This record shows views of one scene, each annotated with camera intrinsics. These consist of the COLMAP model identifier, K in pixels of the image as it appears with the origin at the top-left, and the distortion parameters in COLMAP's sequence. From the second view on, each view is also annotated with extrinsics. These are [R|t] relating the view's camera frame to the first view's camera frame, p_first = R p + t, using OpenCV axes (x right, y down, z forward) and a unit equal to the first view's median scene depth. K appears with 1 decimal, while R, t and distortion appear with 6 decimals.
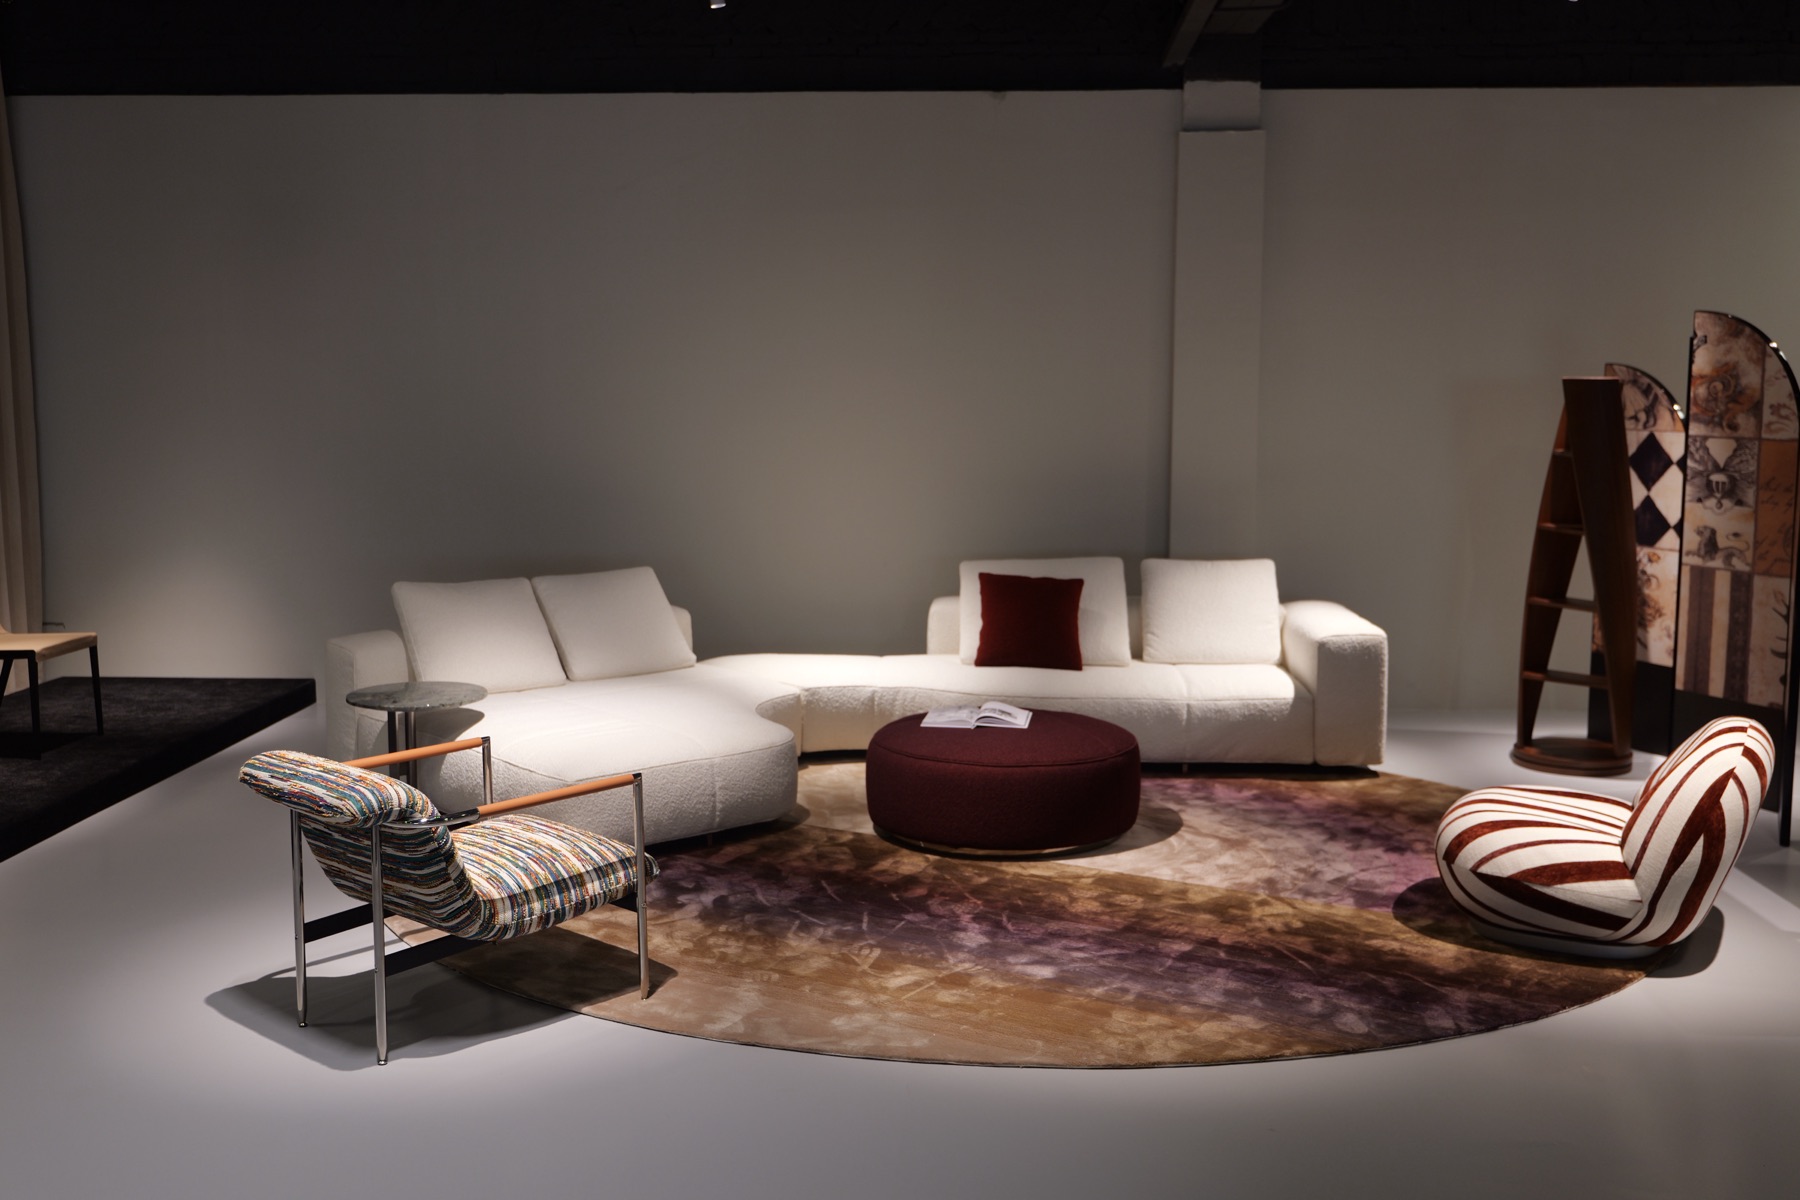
lens RADIAL K [[1775.1, 0, 904.1], [0, 1775.1, 606.0], [0, 0, 1]] dist [0.027937, 0.000000]
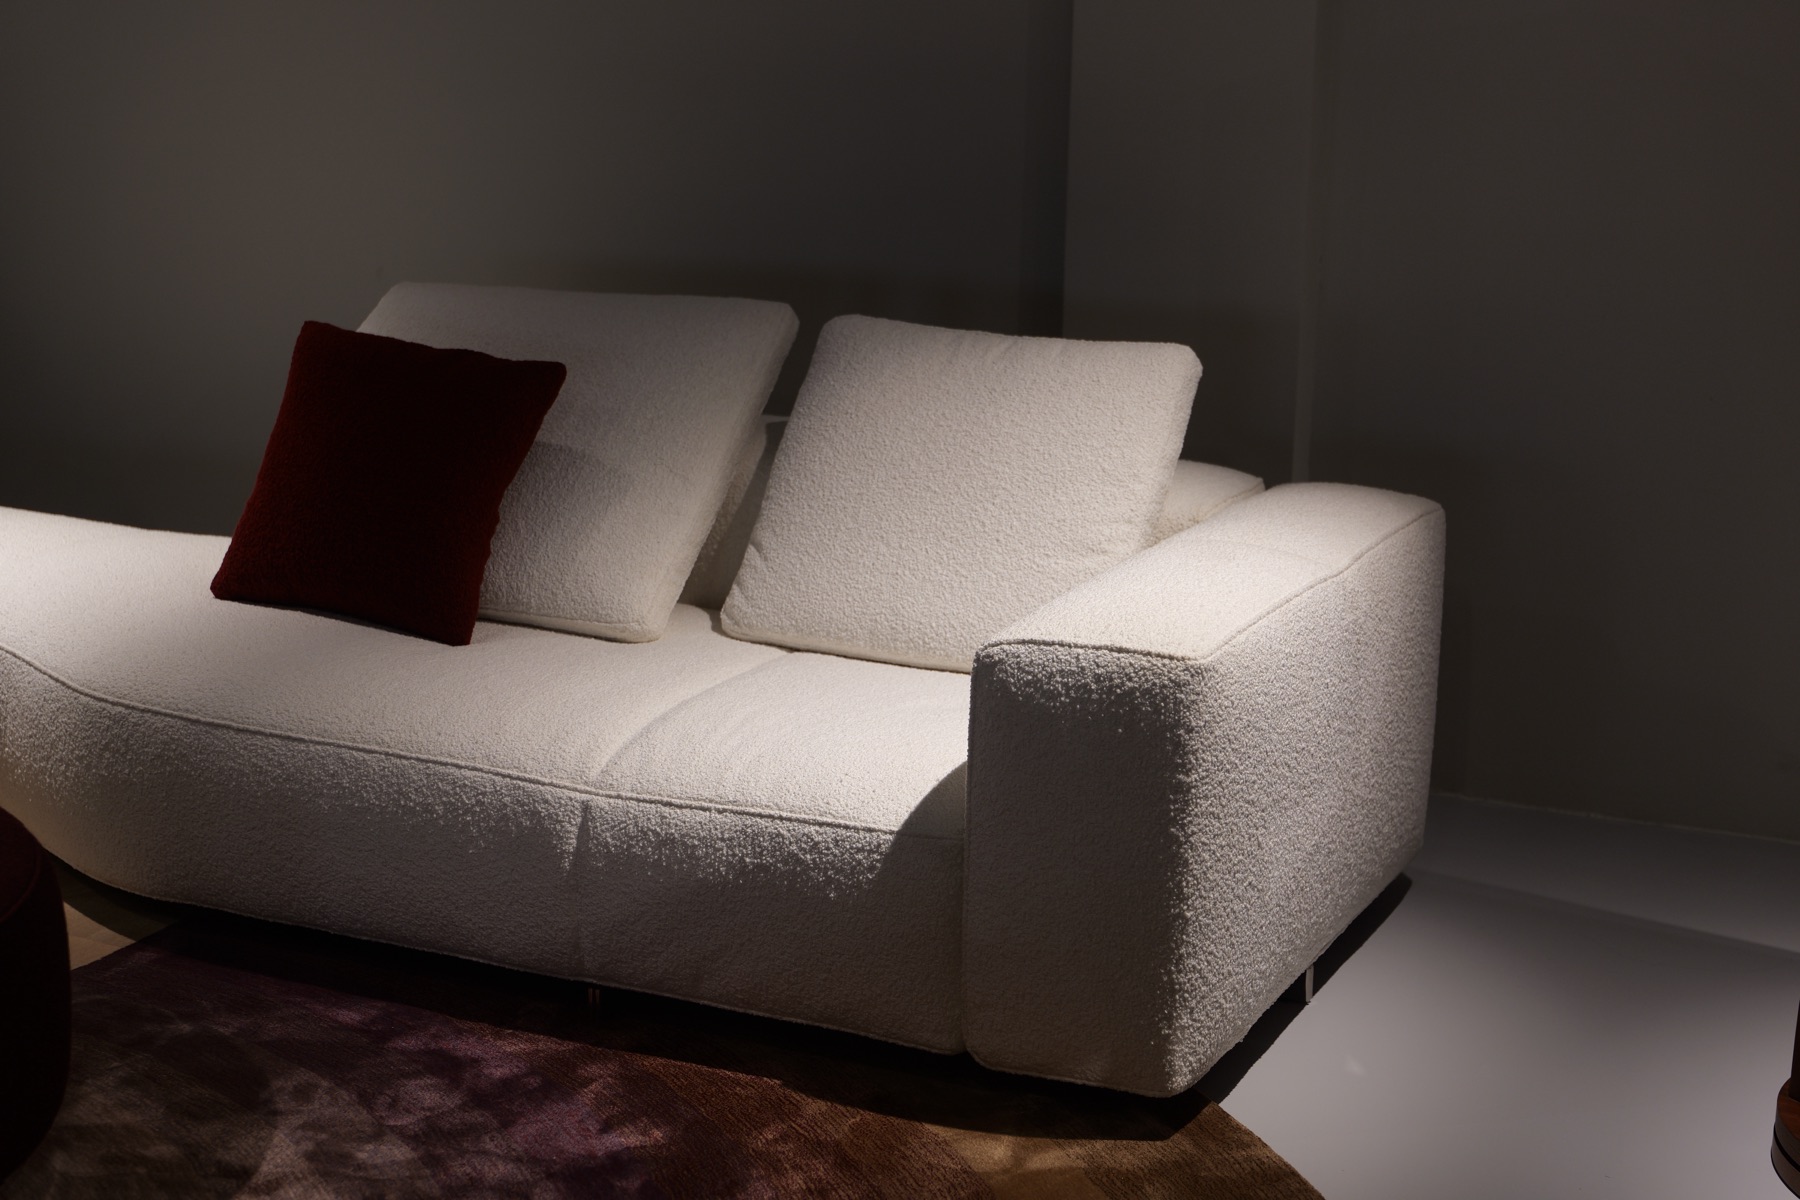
lens RADIAL K [[2969.8, 0, 899.4], [0, 2969.8, 599.4], [0, 0, 1]] dist [0.004458, 0.000000]
pose [[0.922132, 0.106355, -0.371970, 0.462544], [-0.065042, 0.990404, 0.121938, -0.054214], [0.381369, -0.088249, 0.920201, 0.636494]]
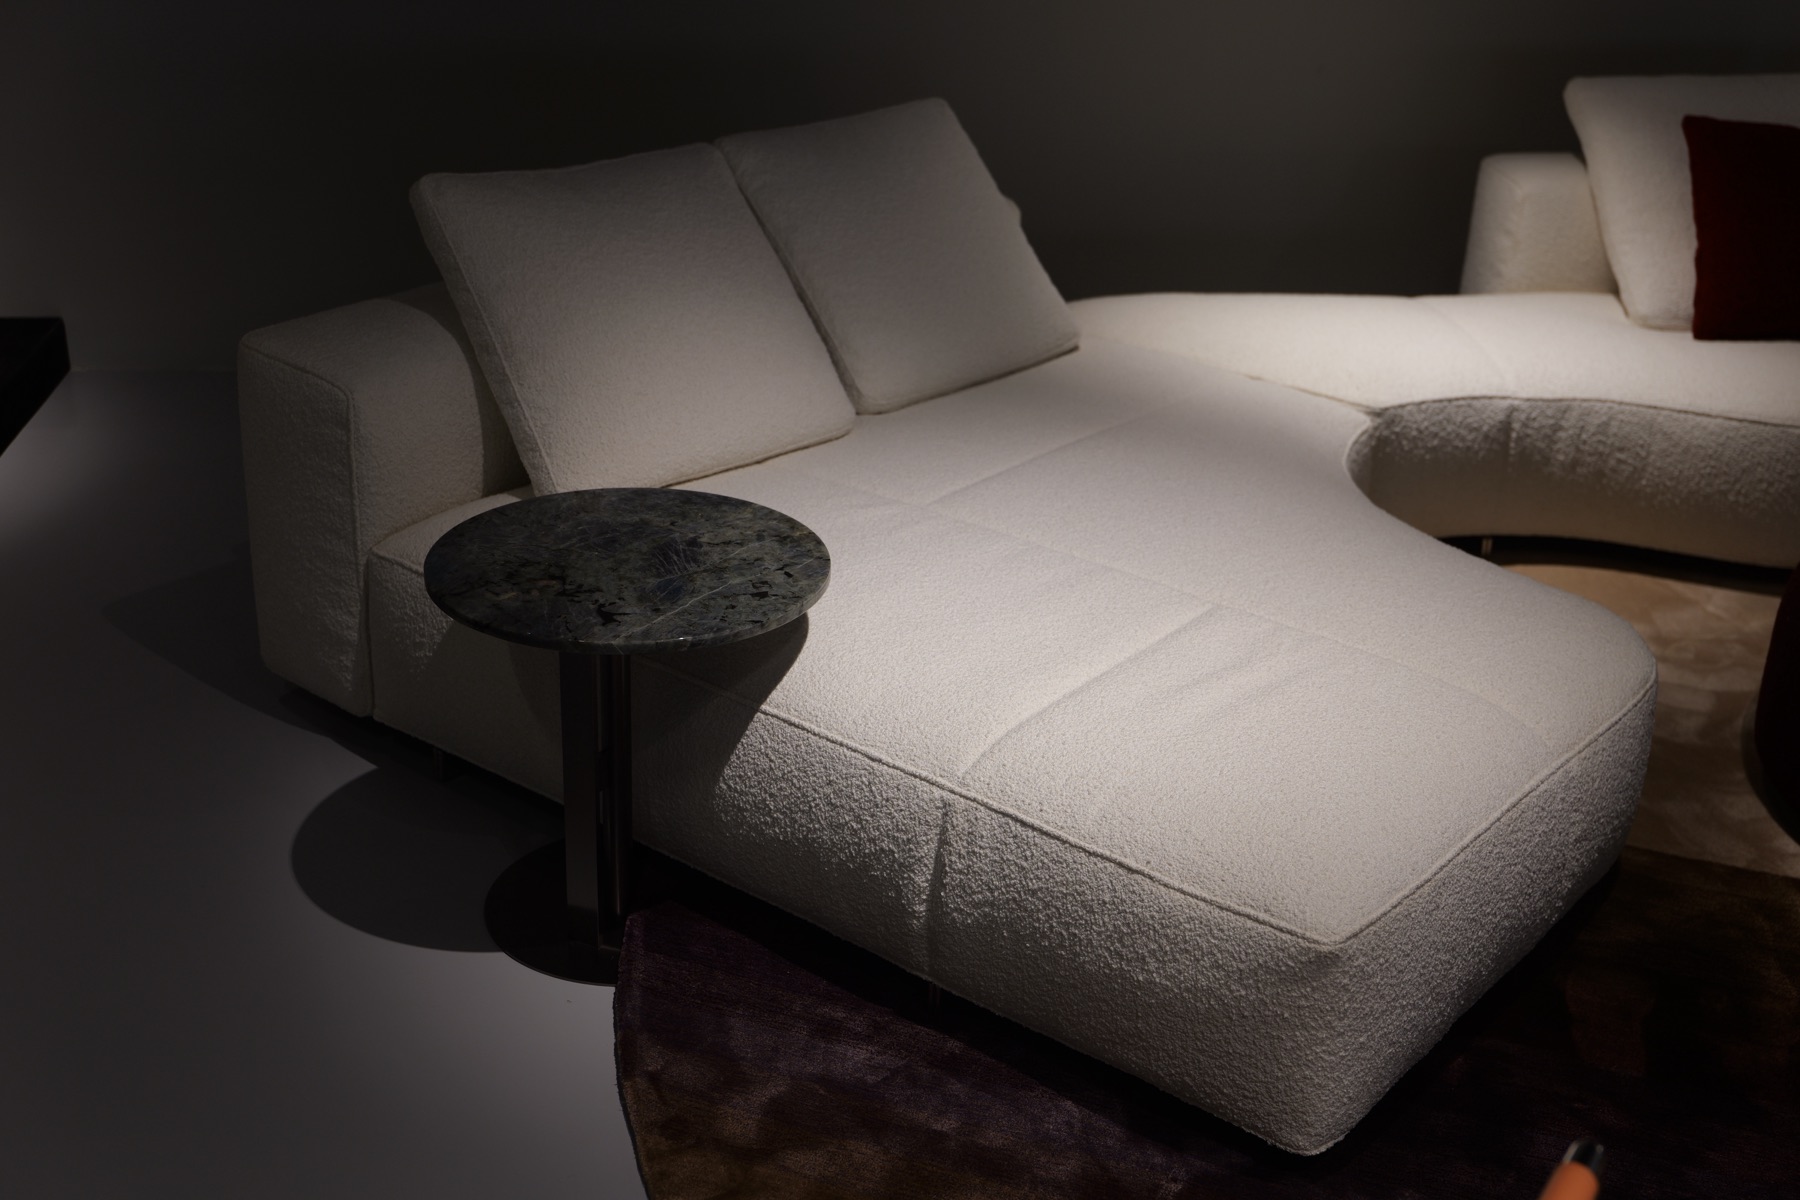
lens RADIAL K [[2101.4, 0, 902.5], [0, 2101.4, 603.0], [0, 0, 1]] dist [0.005438, 0.000000]
pose [[0.986891, -0.032509, 0.158083, -0.295332], [-0.012569, 0.961047, 0.276099, -0.055228], [-0.160901, -0.274466, 0.948040, 0.631254]]
